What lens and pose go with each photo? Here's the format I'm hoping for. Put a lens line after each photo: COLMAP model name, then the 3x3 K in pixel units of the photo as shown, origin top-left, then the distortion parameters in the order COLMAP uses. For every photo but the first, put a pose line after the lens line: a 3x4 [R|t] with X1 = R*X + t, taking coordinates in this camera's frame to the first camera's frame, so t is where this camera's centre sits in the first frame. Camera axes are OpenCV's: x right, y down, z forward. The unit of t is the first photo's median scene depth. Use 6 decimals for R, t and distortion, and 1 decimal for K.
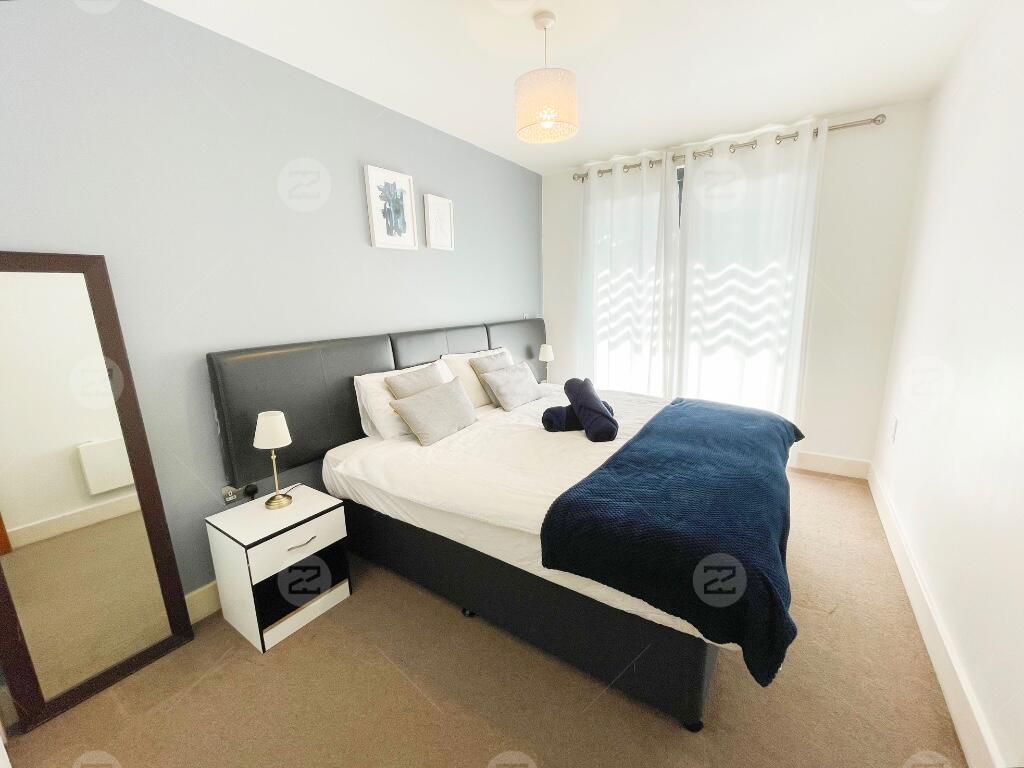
lens RADIAL K [[414.6, 0, 514.1], [0, 414.6, 378.3], [0, 0, 1]] dist [0.000498, 0.000144]
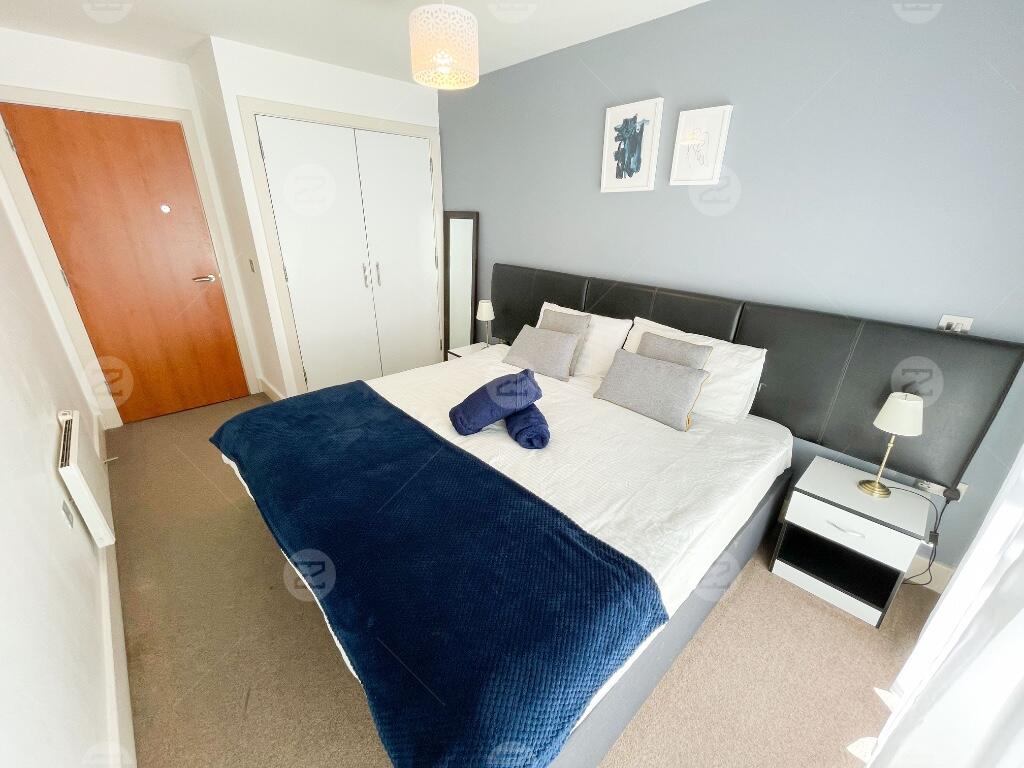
lens RADIAL K [[414.6, 0, 511.5], [0, 414.6, 391.0], [0, 0, 1]] dist [0.000498, 0.000144]
pose [[-0.211788, 0.400216, -0.891613, 0.829078], [-0.215207, 0.870817, 0.442000, -0.285006], [0.953327, 0.285492, -0.098300, 0.996301]]
